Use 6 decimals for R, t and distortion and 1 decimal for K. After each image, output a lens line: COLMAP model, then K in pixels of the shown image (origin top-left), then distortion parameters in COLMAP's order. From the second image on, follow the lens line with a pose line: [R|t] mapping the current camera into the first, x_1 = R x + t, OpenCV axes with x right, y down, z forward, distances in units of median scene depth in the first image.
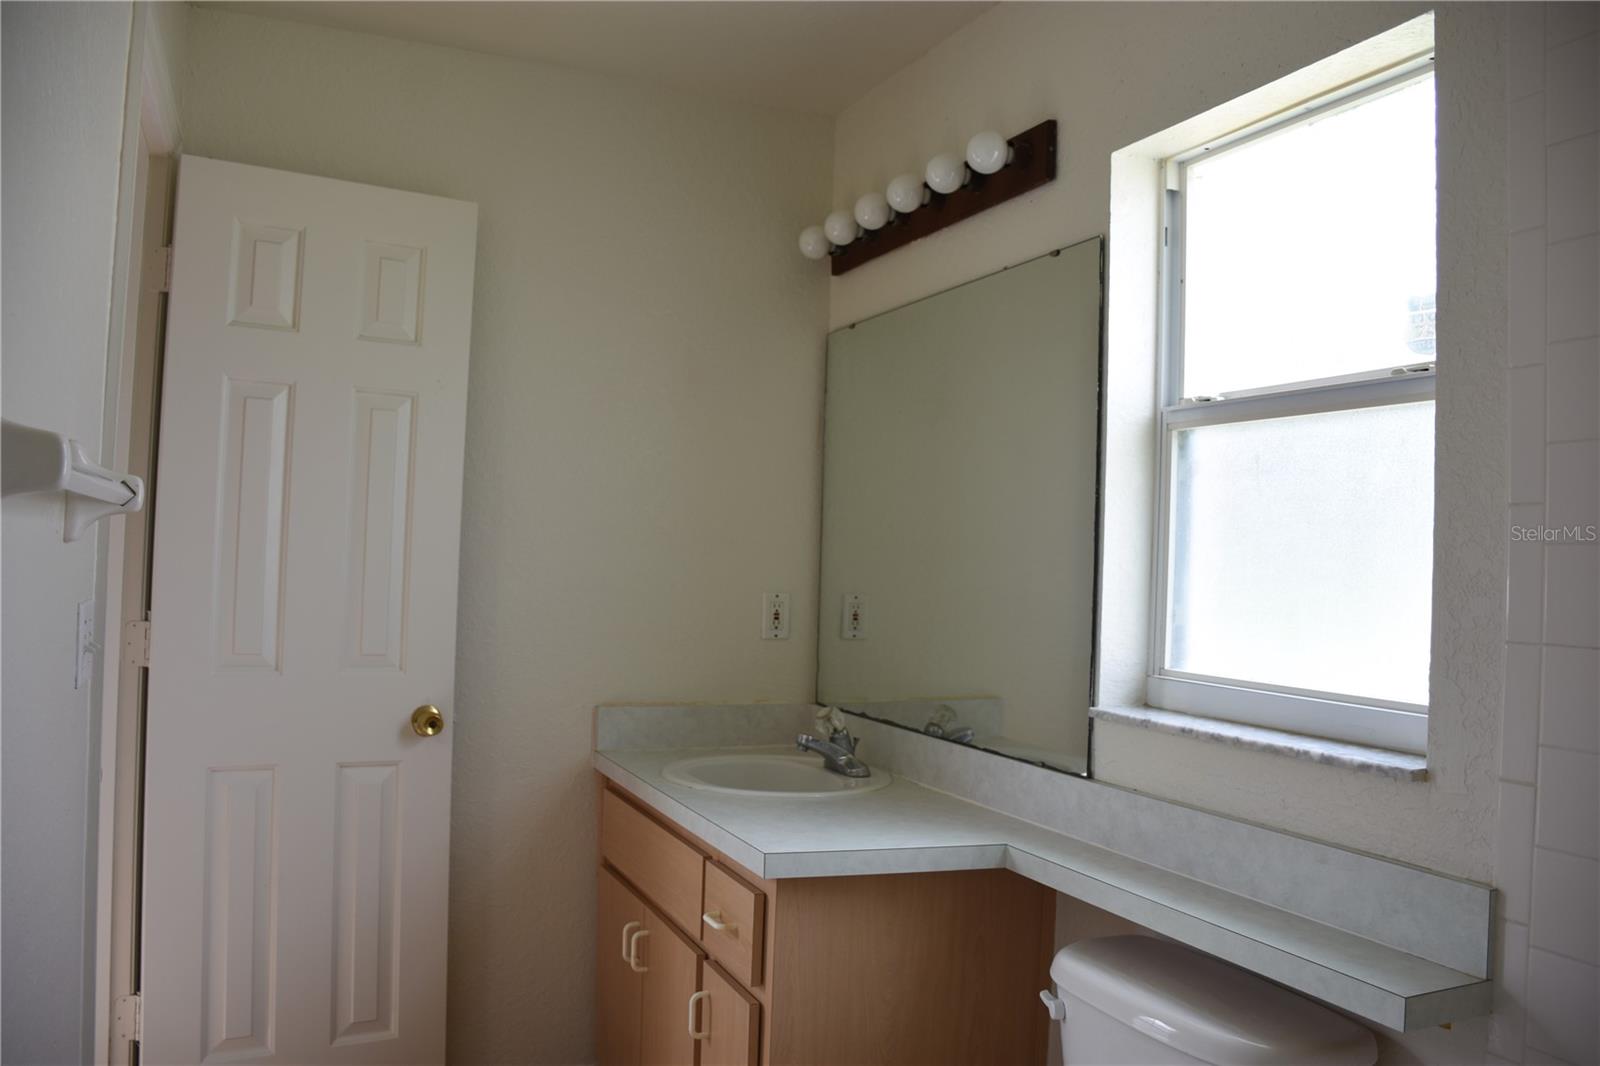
lens RADIAL K [[1232.4, 0, 800.0], [0, 1232.4, 533.0], [0, 0, 1]] dist [-0.157051, 0.103153]
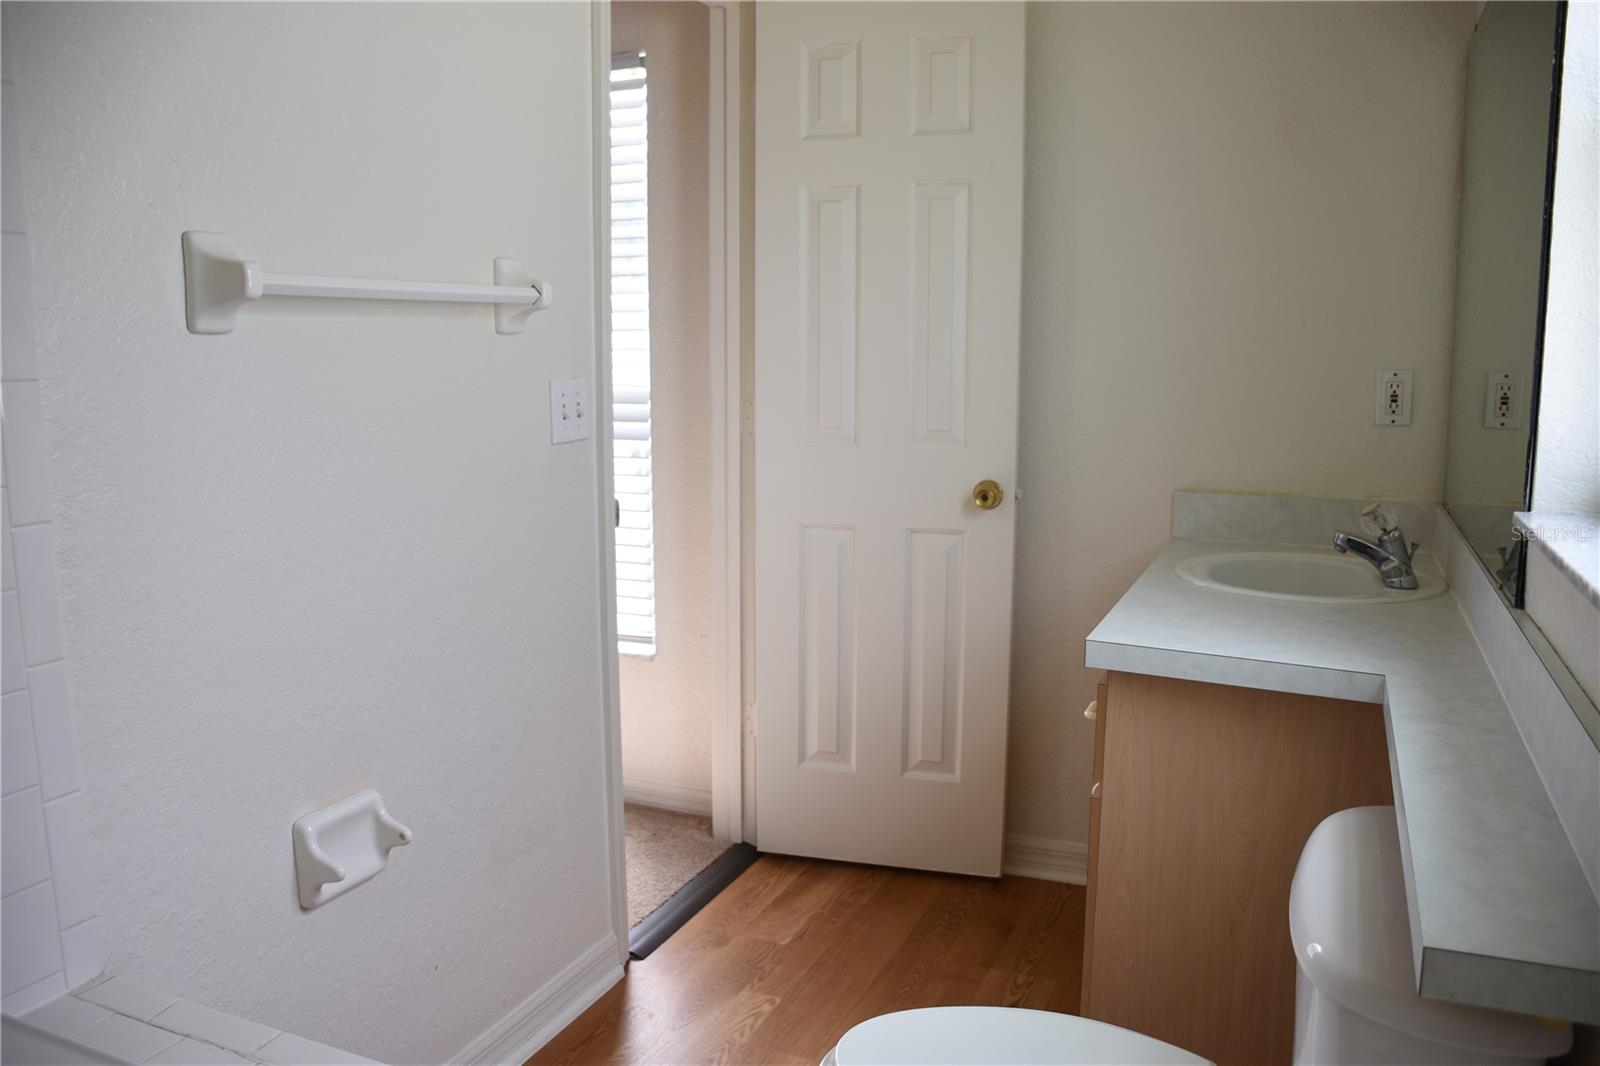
lens RADIAL K [[1232.4, 0, 800.0], [0, 1232.4, 533.0], [0, 0, 1]] dist [-0.157051, 0.103153]
pose [[0.678462, 0.076263, -0.730666, 0.367435], [0.044008, 0.988592, 0.144047, 0.027334], [0.733316, -0.129886, 0.667366, 0.165019]]
